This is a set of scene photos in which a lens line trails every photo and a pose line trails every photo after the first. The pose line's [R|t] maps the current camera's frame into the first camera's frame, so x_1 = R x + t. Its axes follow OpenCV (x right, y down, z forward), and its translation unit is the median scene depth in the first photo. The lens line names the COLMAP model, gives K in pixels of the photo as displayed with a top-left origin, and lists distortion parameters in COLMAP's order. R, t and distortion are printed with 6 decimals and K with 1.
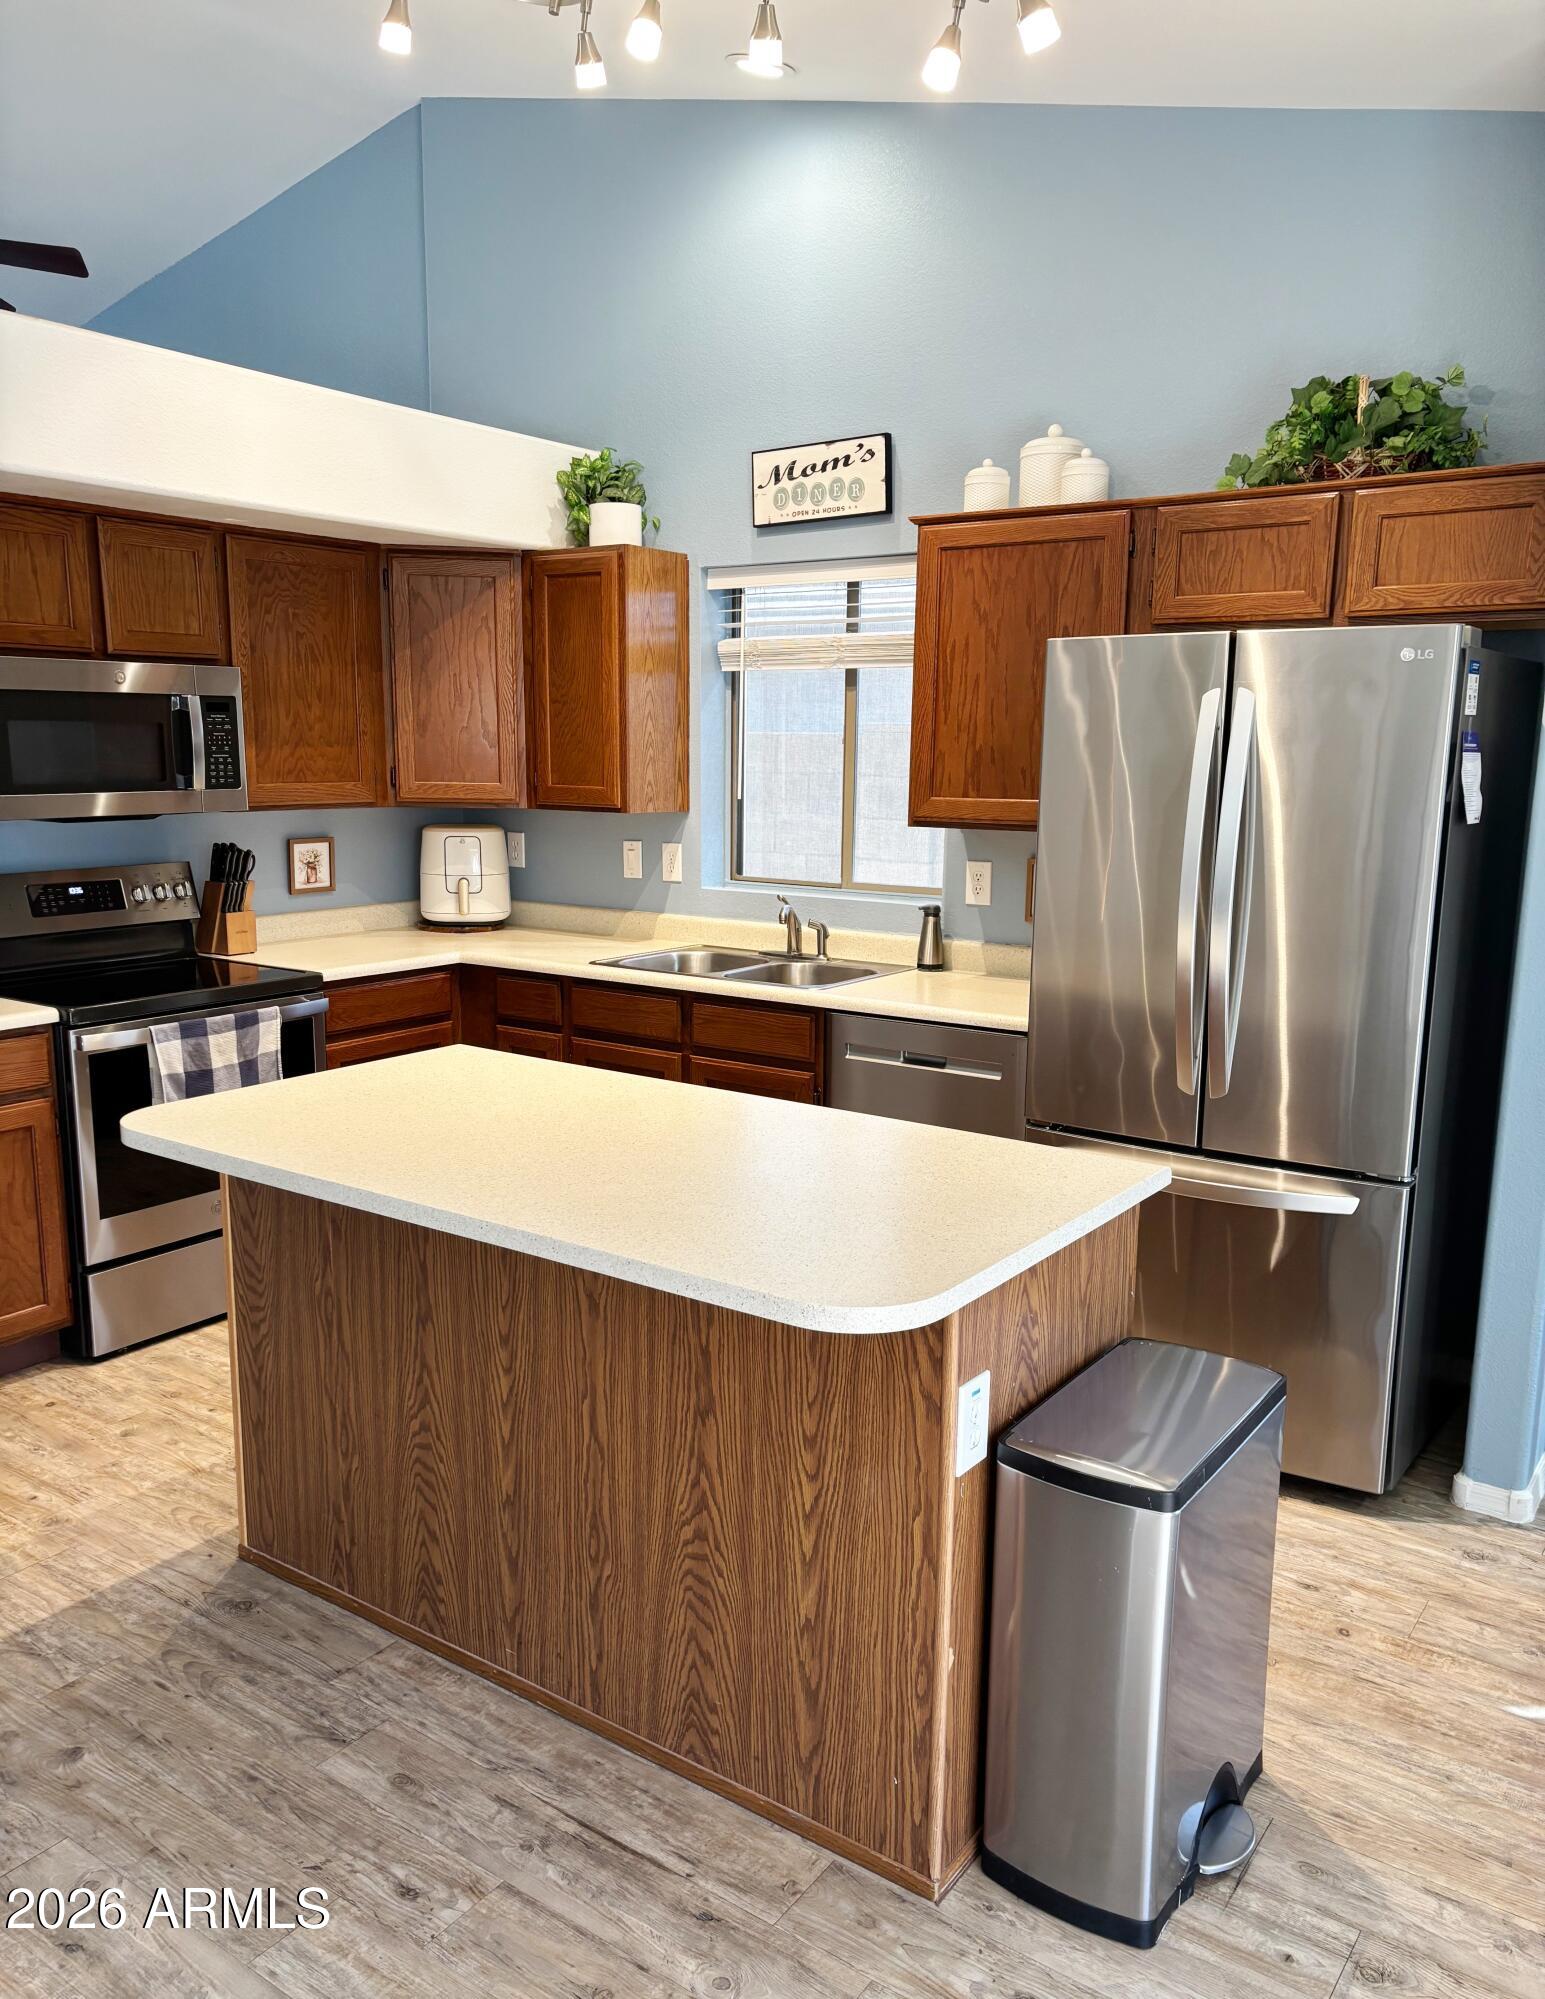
lens RADIAL K [[1531.4, 0, 770.6], [0, 1531.4, 1059.9], [0, 0, 1]] dist [0.035983, -0.029316]
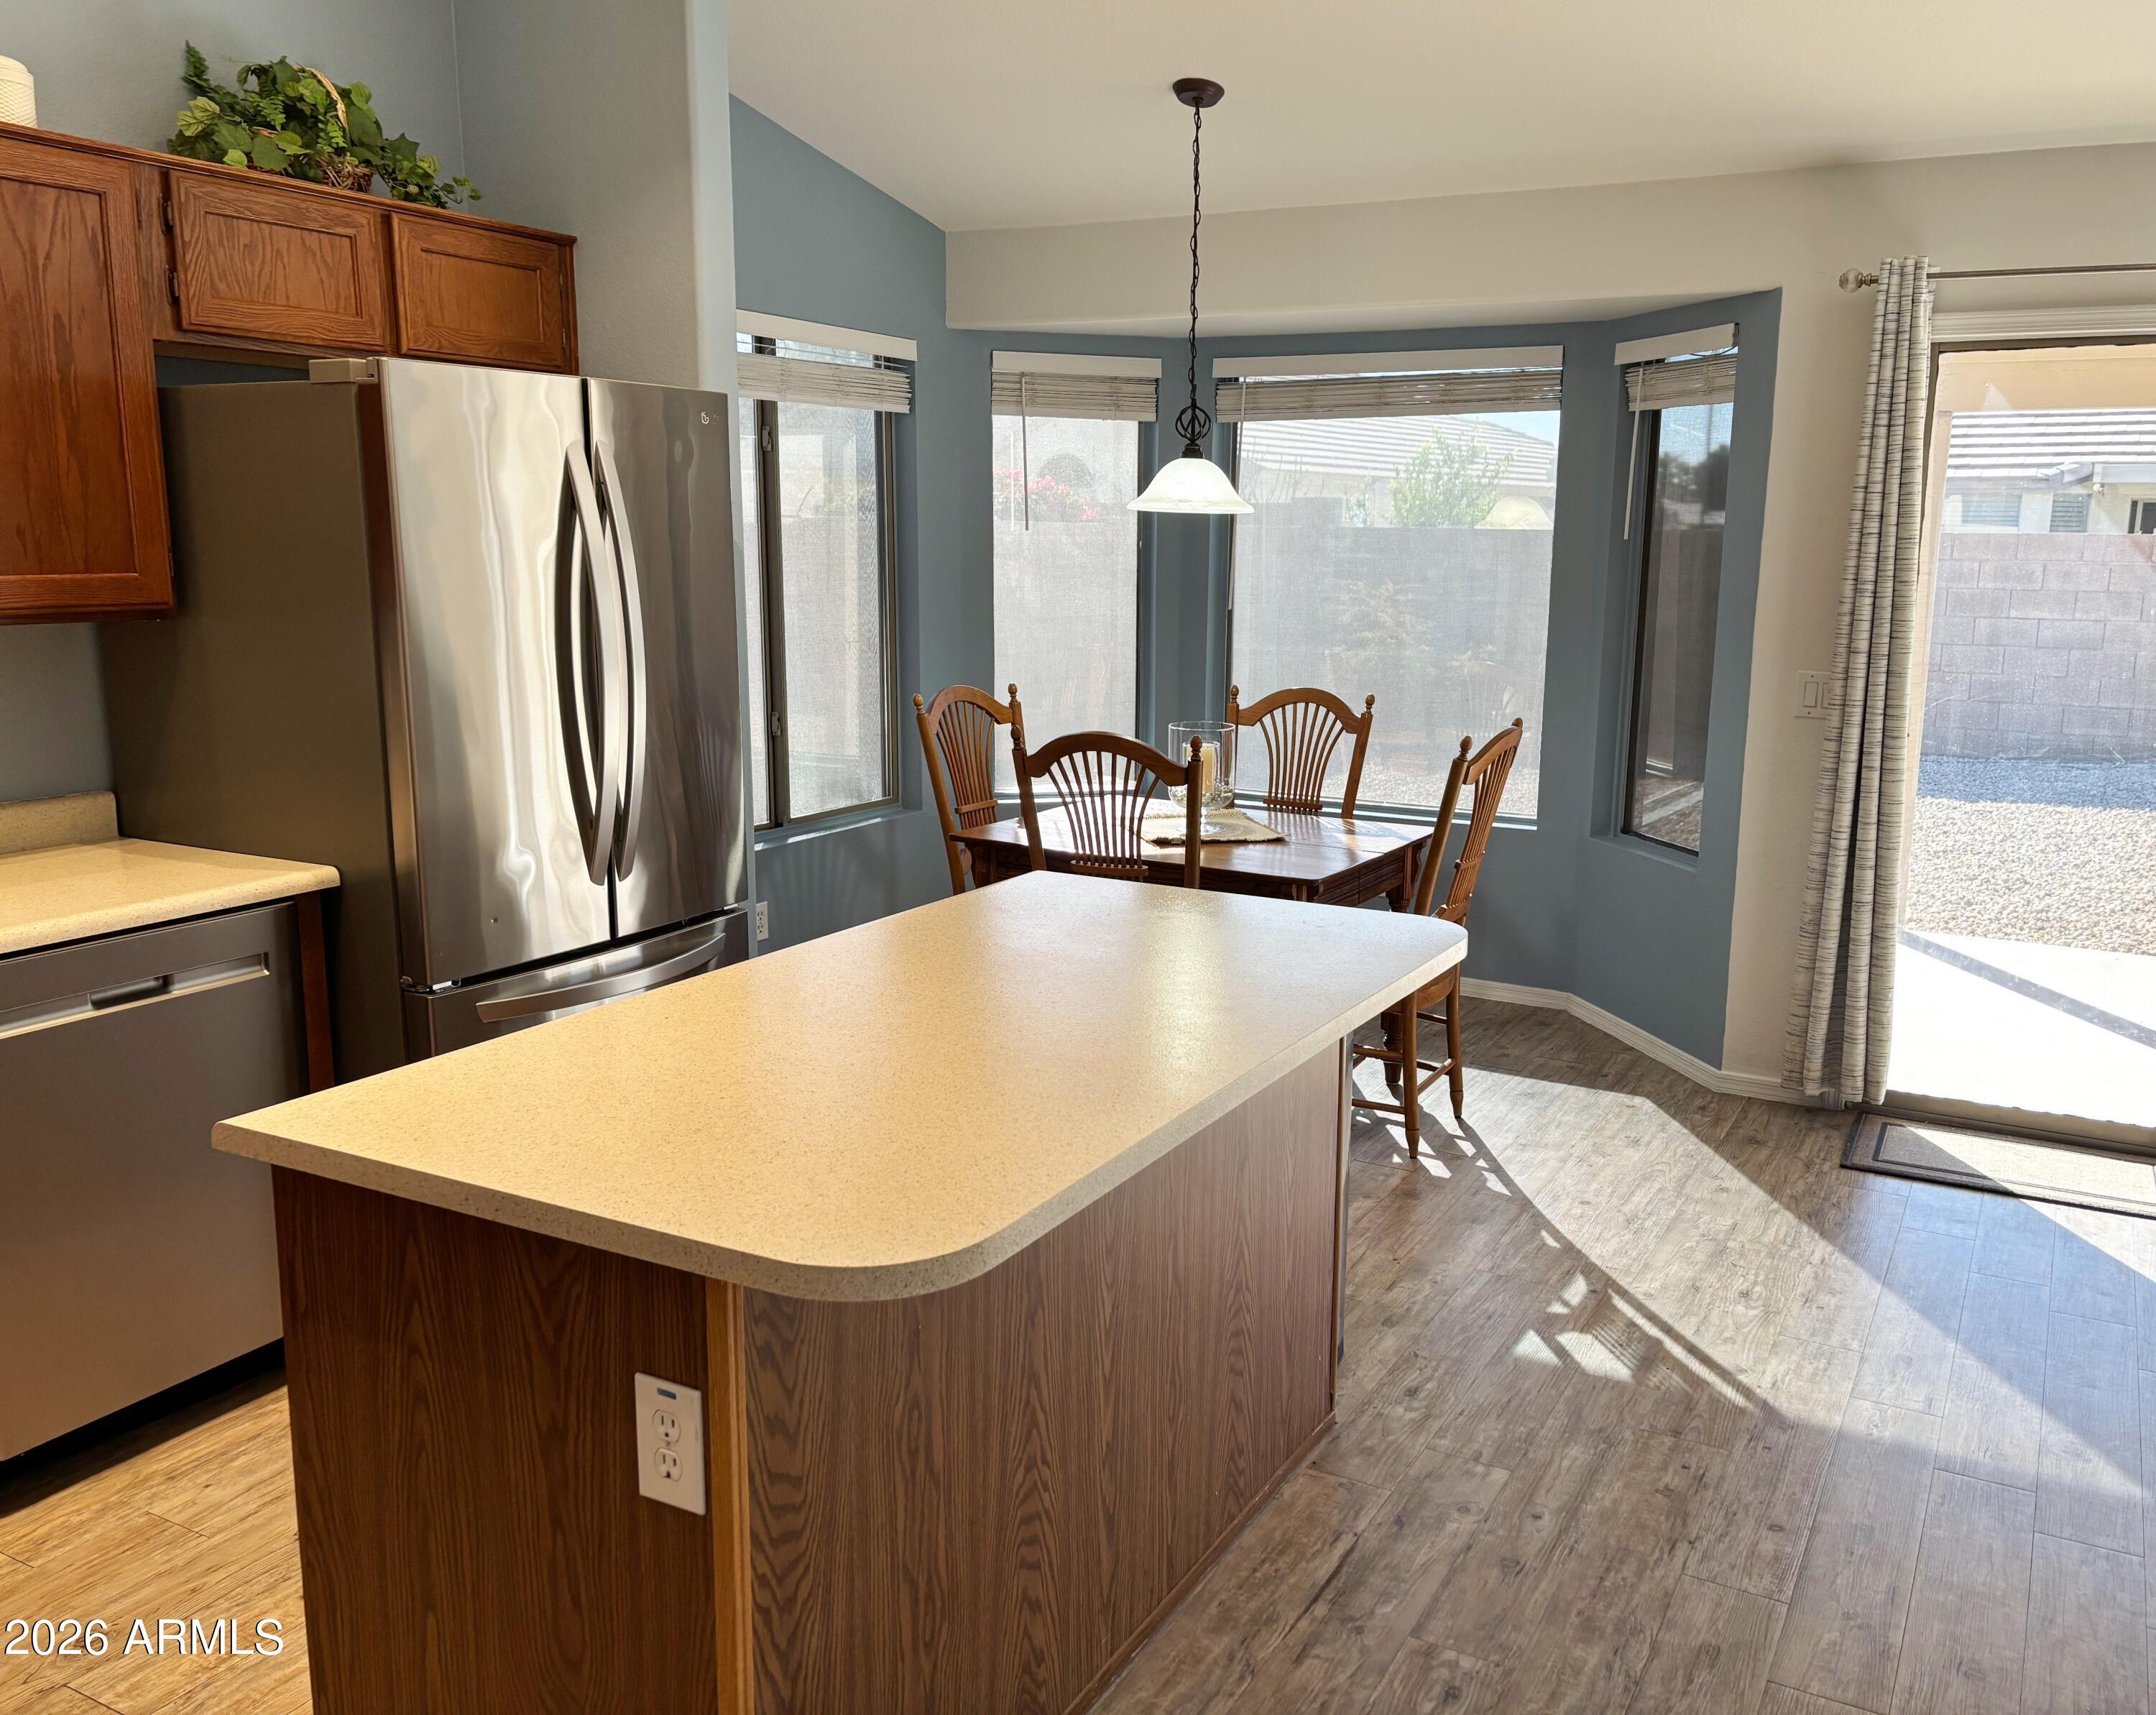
lens RADIAL K [[1794.5, 0, 1134.1], [0, 1794.5, 859.4], [0, 0, 1]] dist [0.033789, -0.009949]
pose [[-0.120525, -0.200381, 0.972276, -0.649160], [0.189386, 0.956786, 0.220665, -0.135382], [-0.974478, 0.210731, -0.077367, 0.627692]]
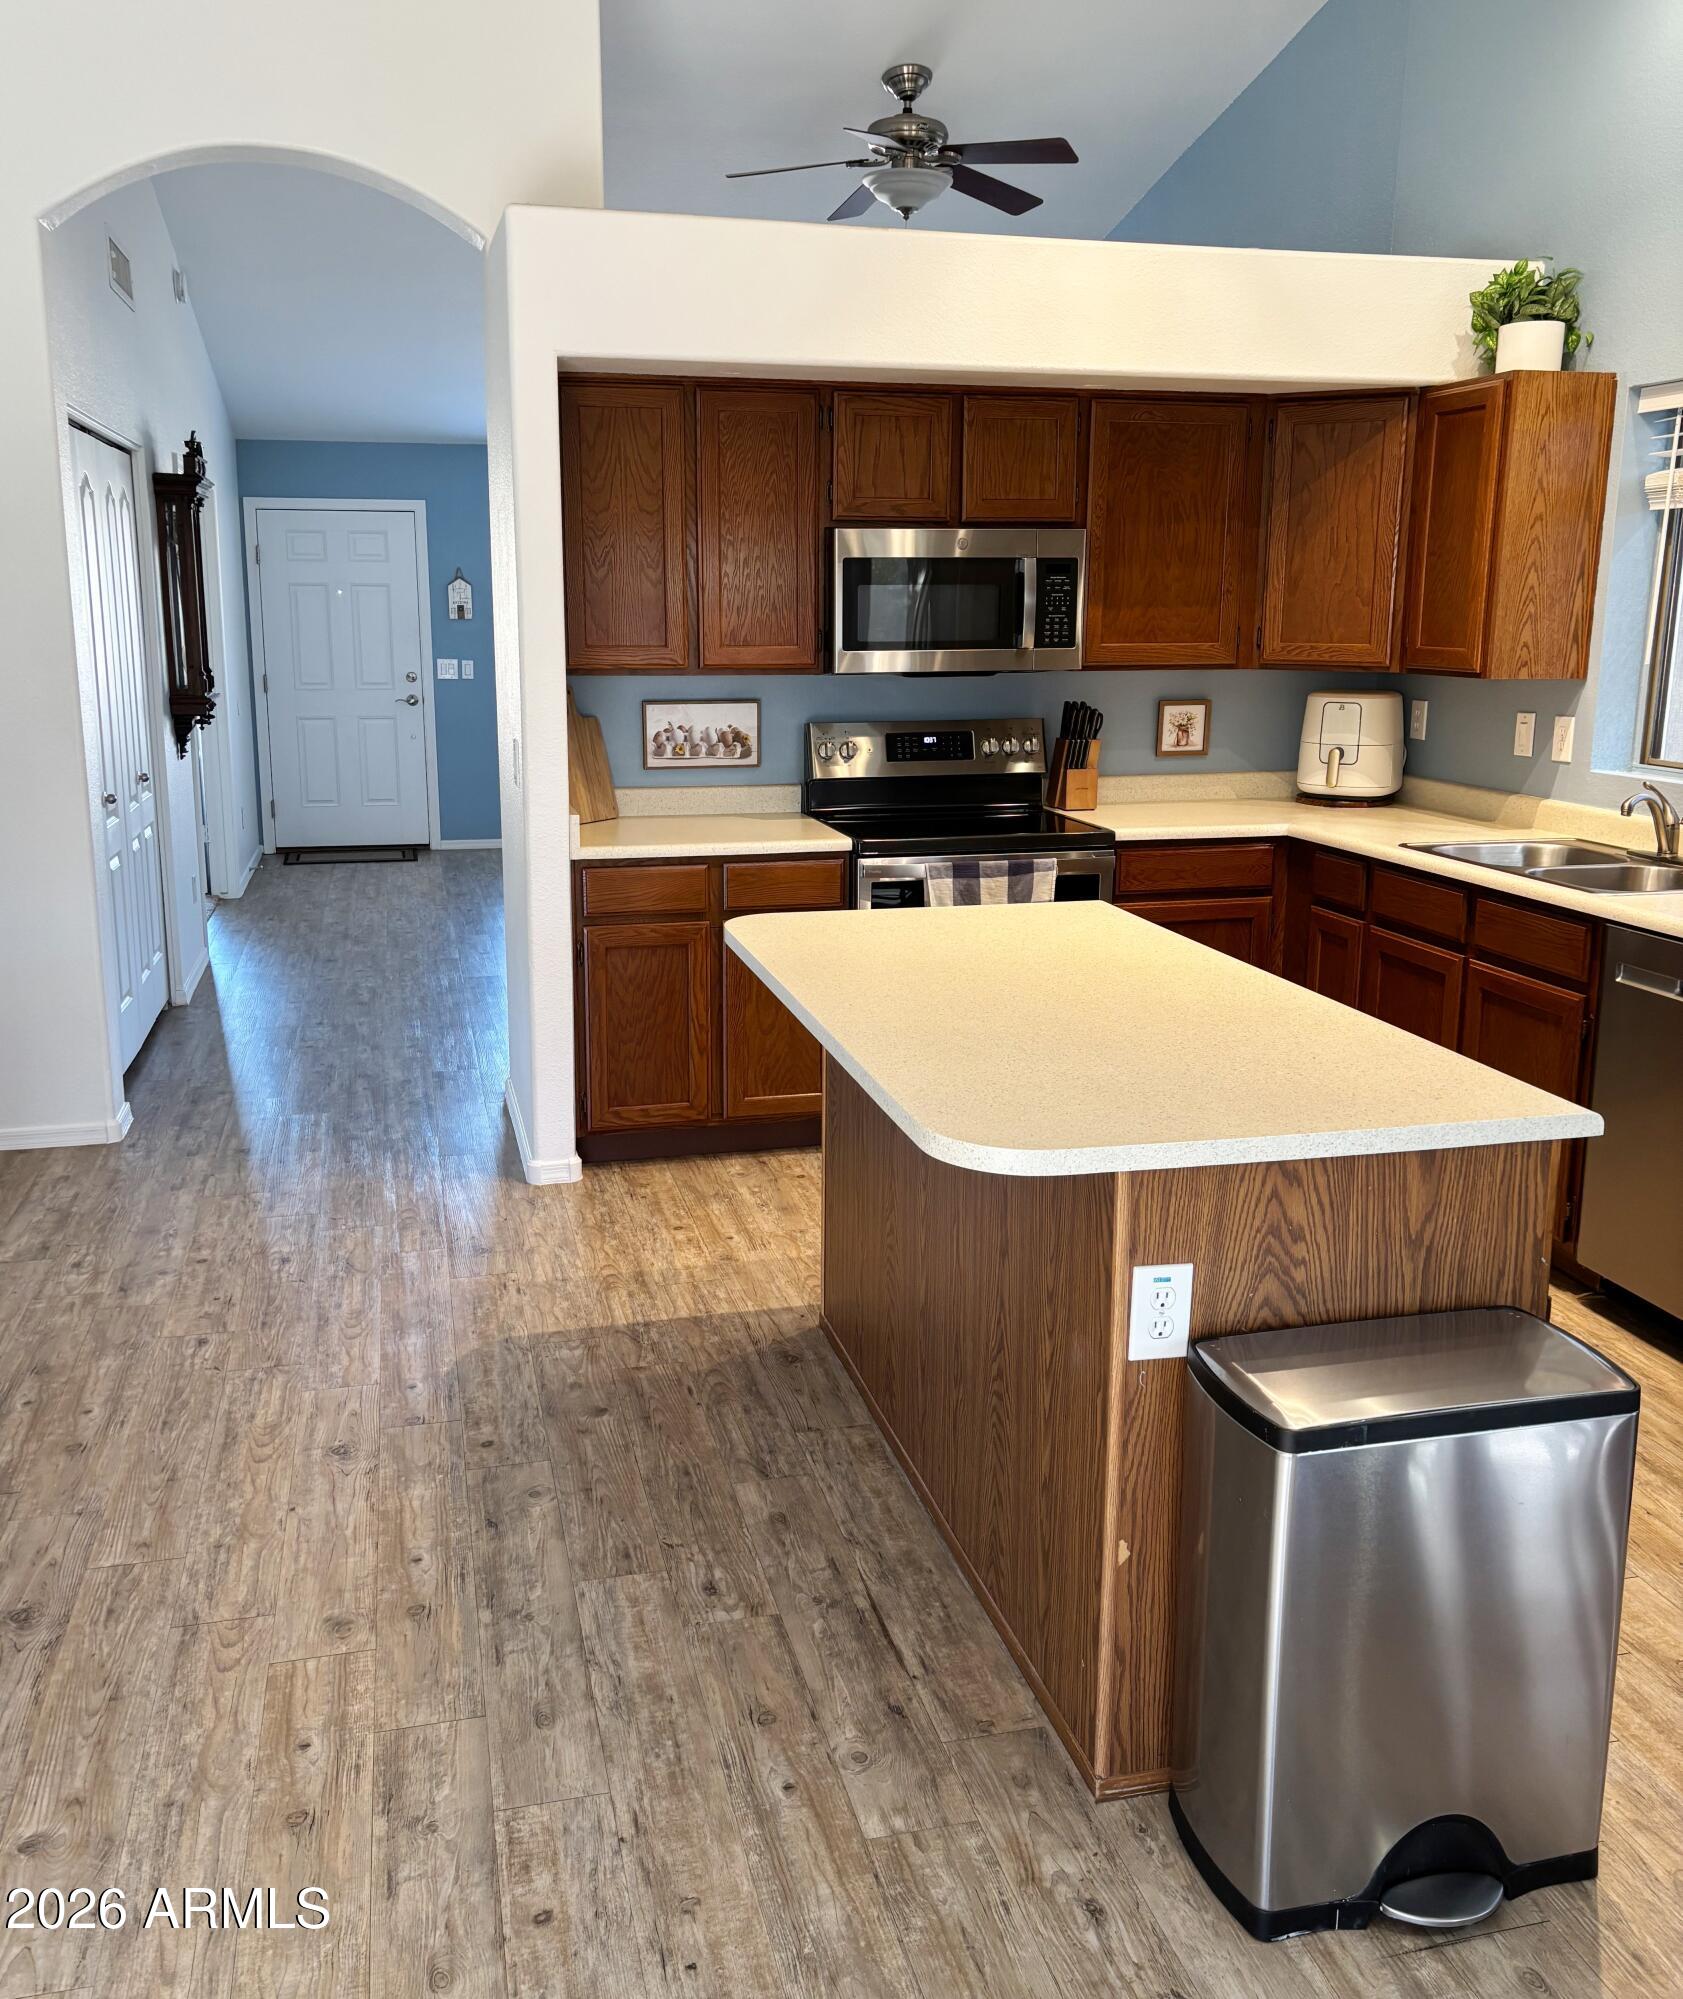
lens RADIAL K [[1685.0, 0, 831.5], [0, 1685.0, 985.6], [0, 0, 1]] dist [0.028104, -0.042733]
pose [[0.756325, 0.137487, -0.639585, 0.312741], [-0.128288, 0.989854, 0.061078, 0.000314], [0.641494, 0.035856, 0.766290, 0.036671]]
